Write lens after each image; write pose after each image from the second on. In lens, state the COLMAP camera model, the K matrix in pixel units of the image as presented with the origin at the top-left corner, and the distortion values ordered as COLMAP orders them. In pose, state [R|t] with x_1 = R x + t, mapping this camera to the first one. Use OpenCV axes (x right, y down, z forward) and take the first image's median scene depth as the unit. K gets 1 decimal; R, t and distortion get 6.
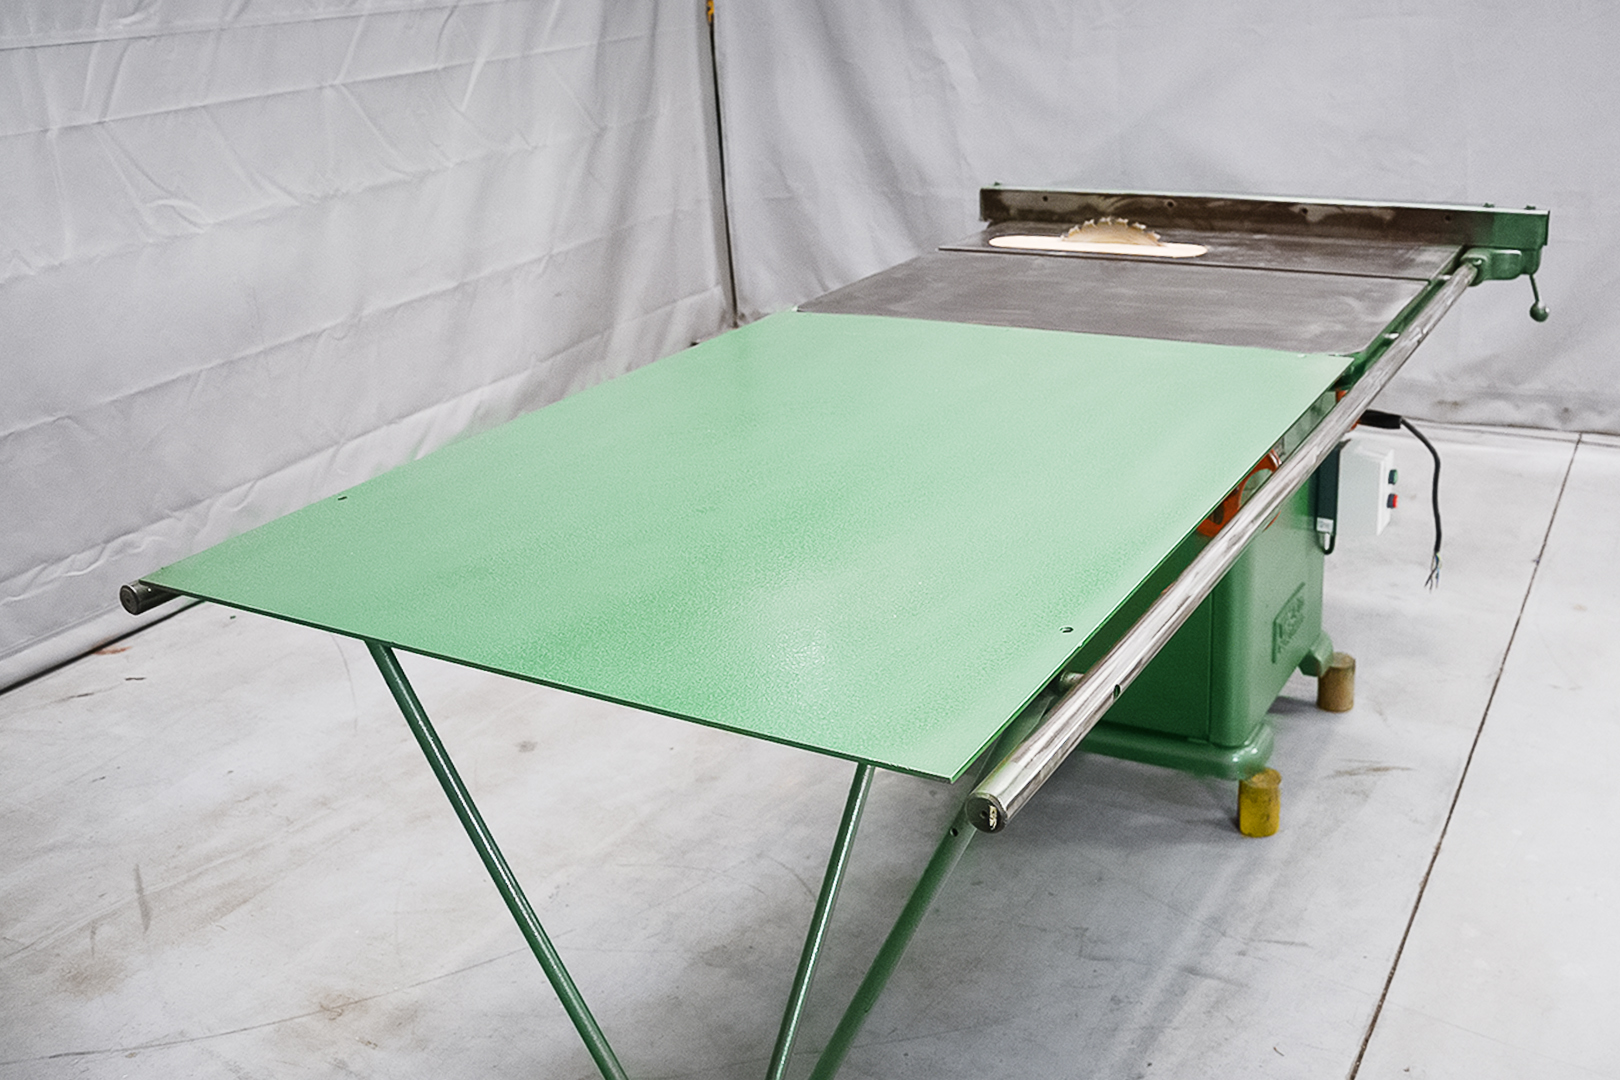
lens RADIAL K [[1555.6, 0, 947.1], [0, 1555.6, 498.6], [0, 0, 1]] dist [-0.107573, 0.000000]
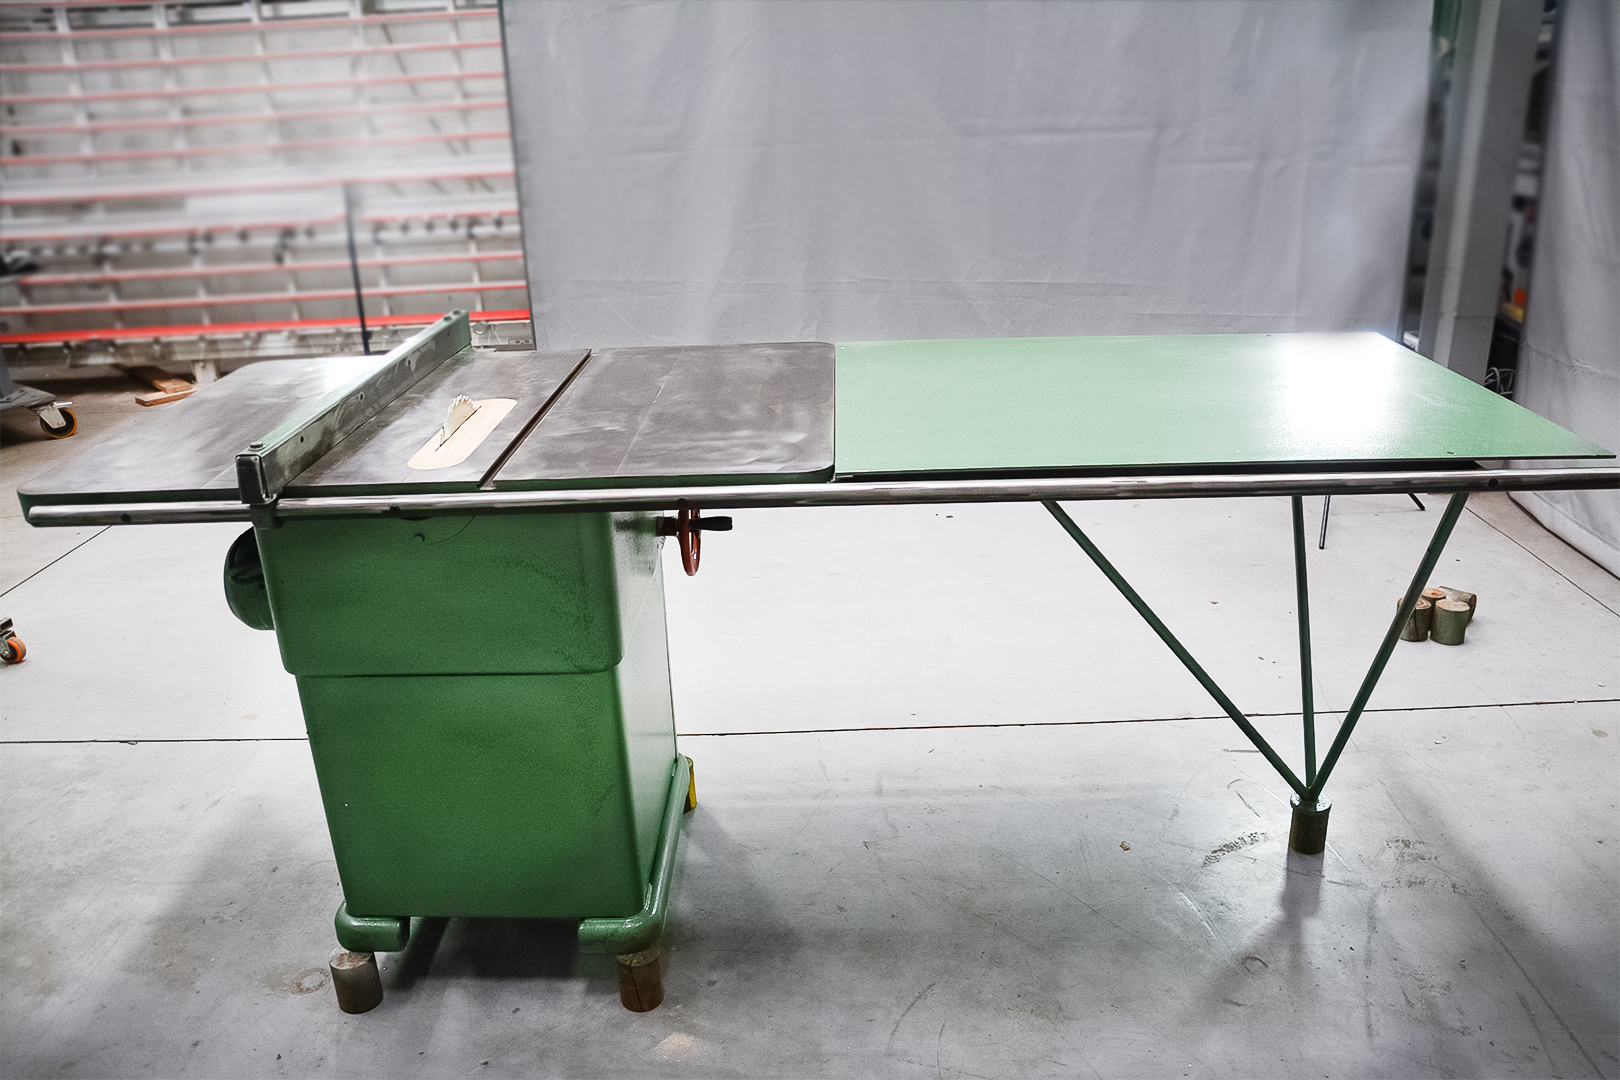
lens RADIAL K [[1256.2, 0, 838.8], [0, 1256.2, 552.4], [0, 0, 1]] dist [-0.107734, 0.049174]
pose [[-0.458636, -0.273093, 0.845620, -0.603610], [0.347119, 0.820943, 0.453388, -0.337923], [-0.818023, 0.501471, -0.281718, 0.998695]]
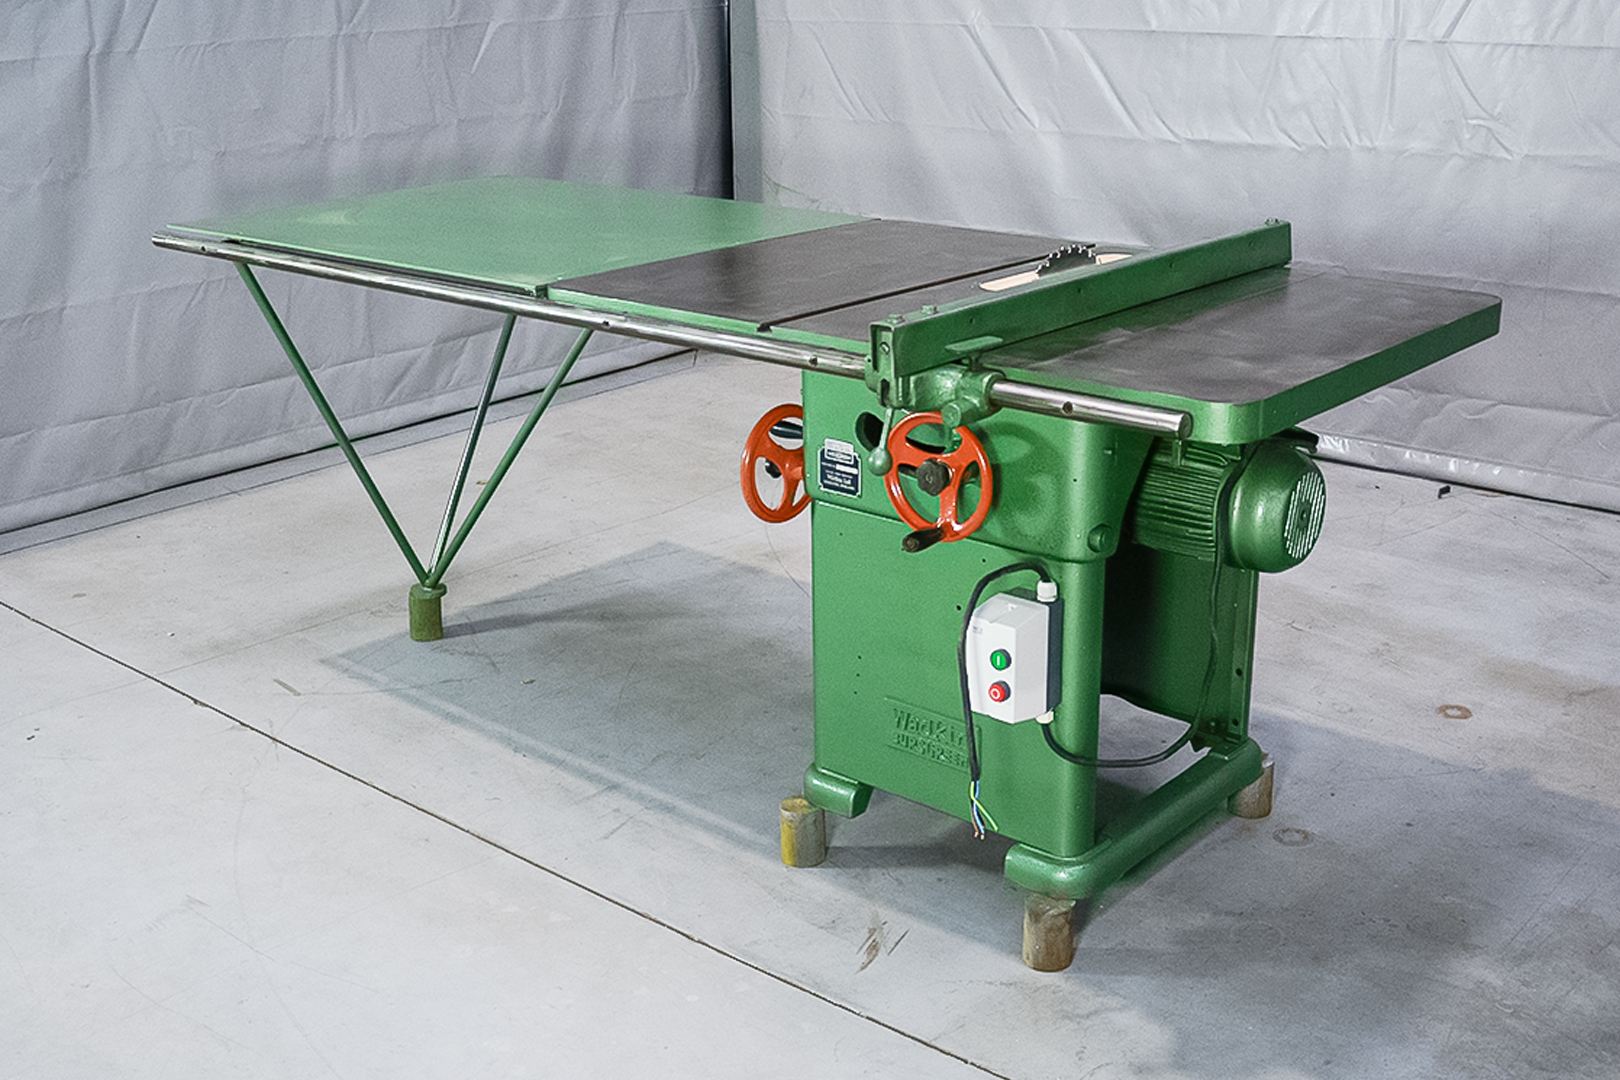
lens RADIAL K [[1844.5, 0, 772.3], [0, 1844.5, 431.6], [0, 0, 1]] dist [-0.126349, 0.000000]
pose [[-0.250077, 0.300781, -0.920322, 1.085097], [-0.306823, 0.876917, 0.369968, -0.400315], [0.918325, 0.374896, -0.127010, 0.952791]]
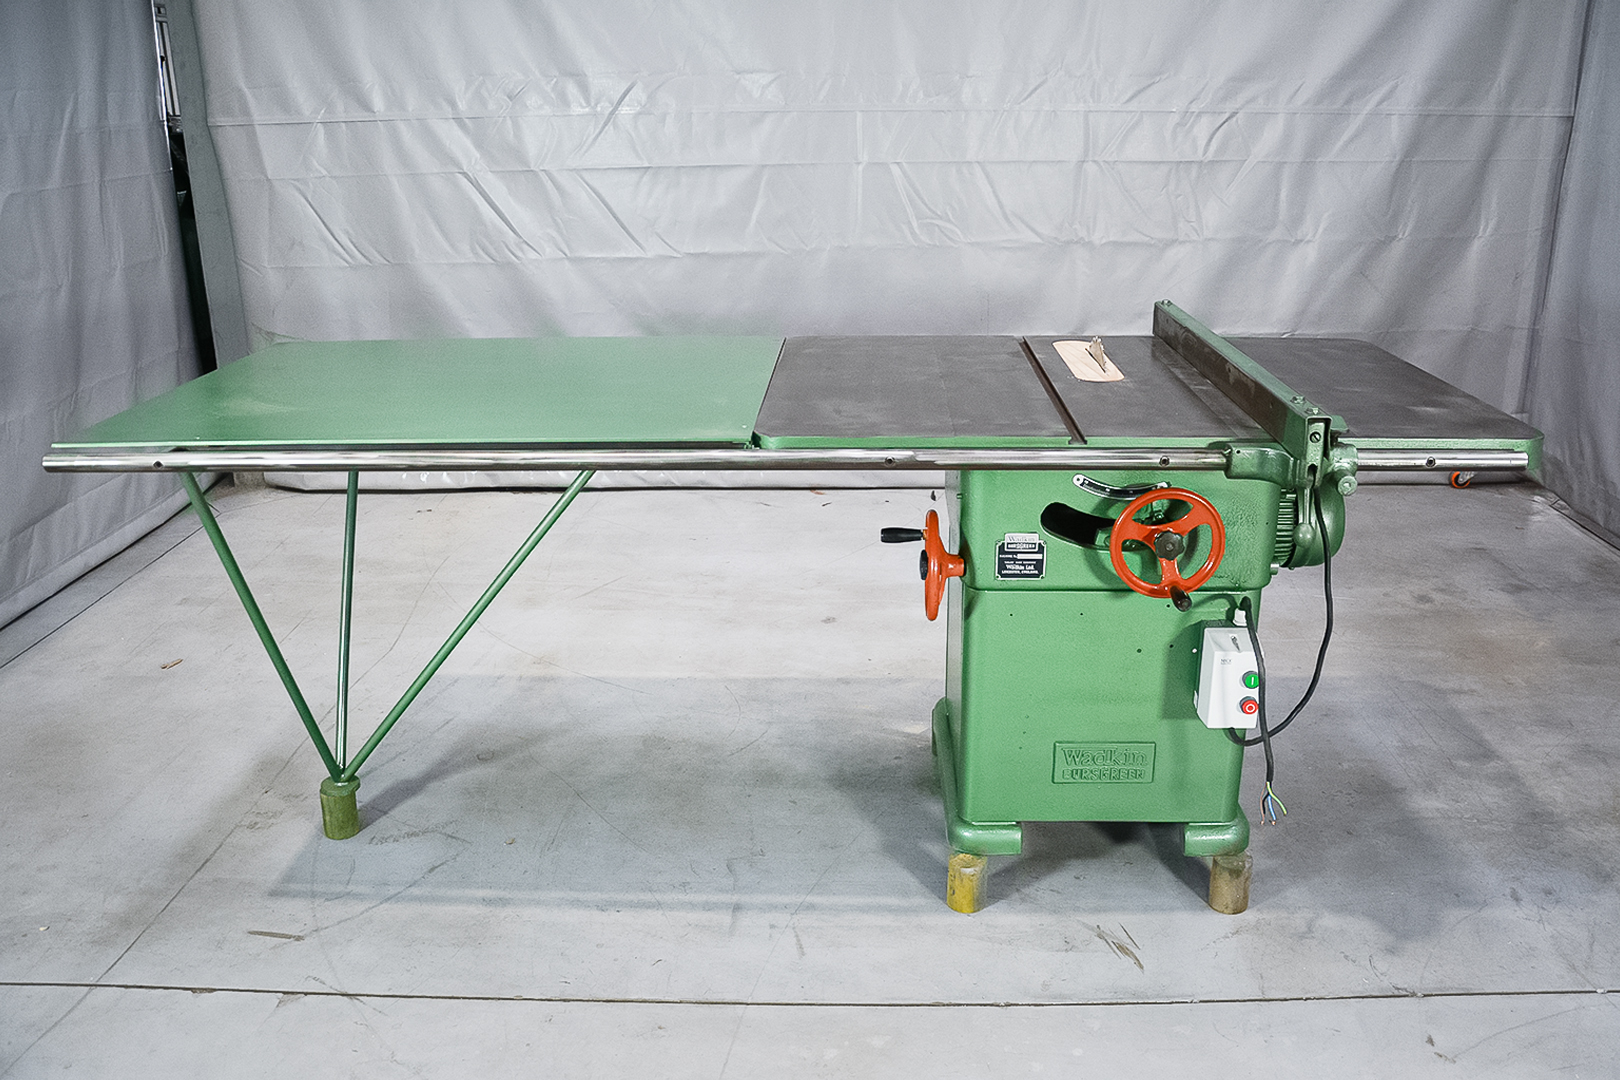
lens RADIAL K [[1362.0, 0, 816.6], [0, 1362.0, 539.4], [0, 0, 1]] dist [-0.146547, 0.085125]
pose [[0.426054, 0.325008, -0.844303, 0.806174], [-0.316604, 0.927794, 0.197381, -0.163145], [0.847490, 0.183215, 0.498189, 0.366048]]
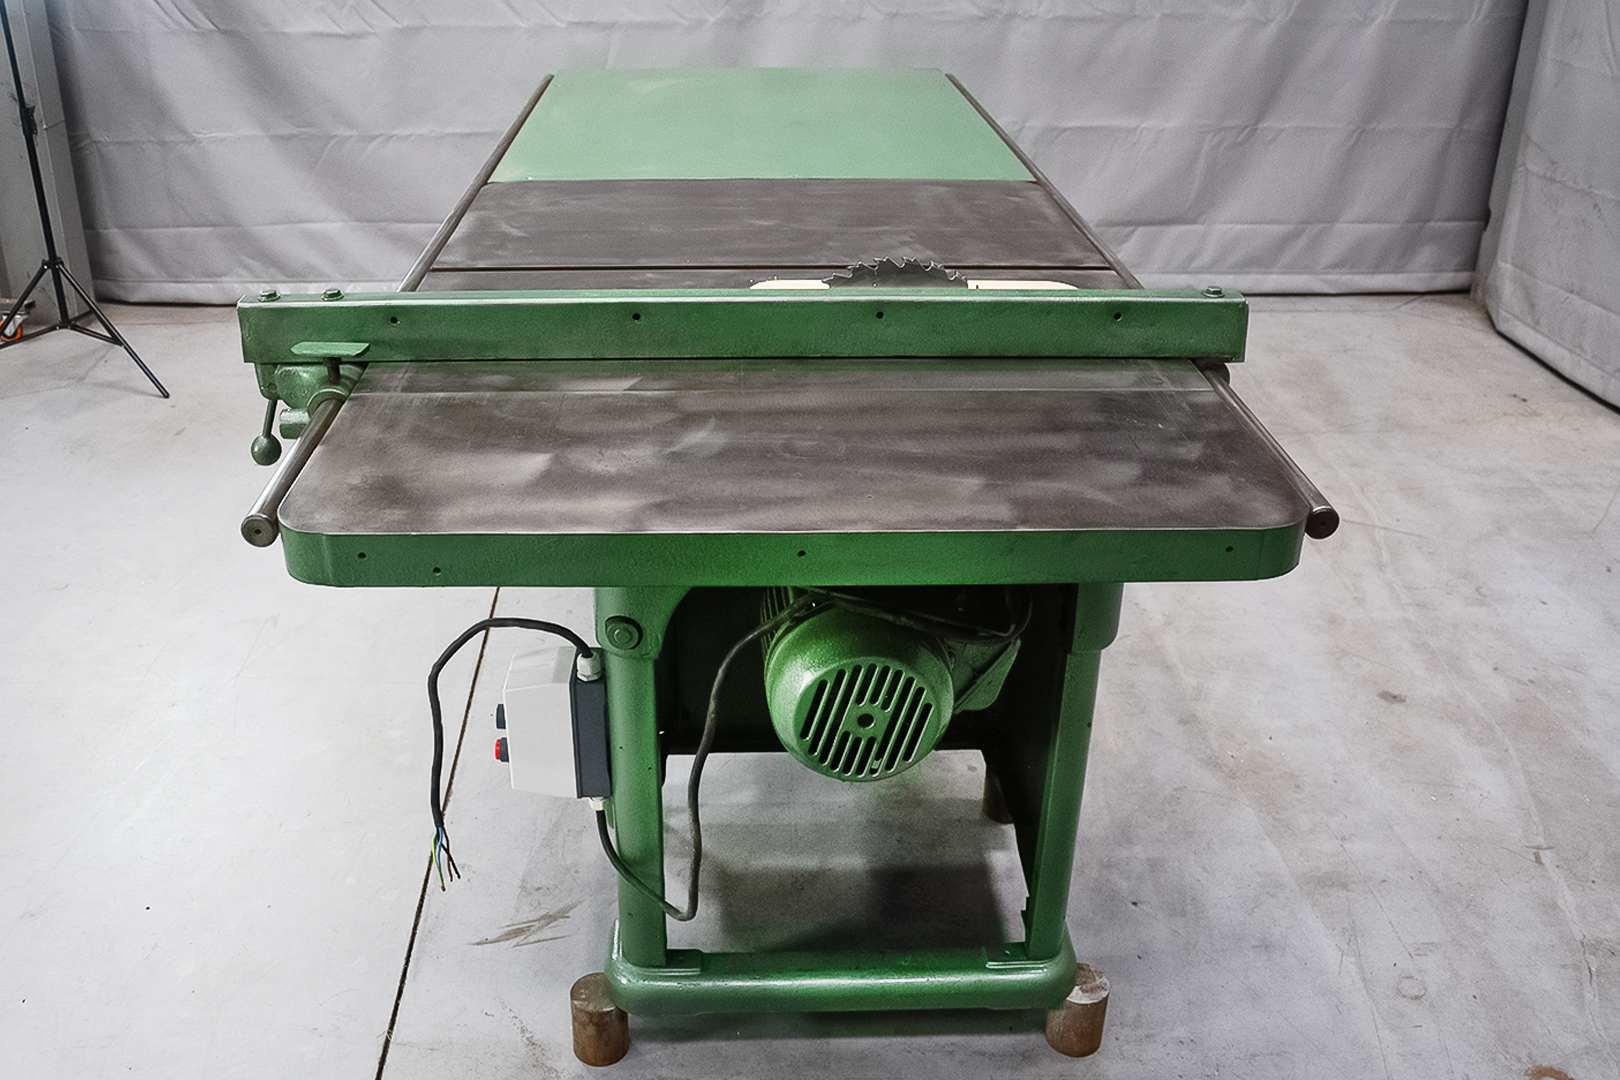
lens RADIAL K [[1454.0, 0, 754.8], [0, 1454.0, 485.2], [0, 0, 1]] dist [-0.127280, 0.033150]
pose [[-0.876242, 0.239397, -0.418197, 0.417236], [-0.132005, 0.715408, 0.686124, -0.497267], [0.463437, 0.656415, -0.595269, 1.317177]]
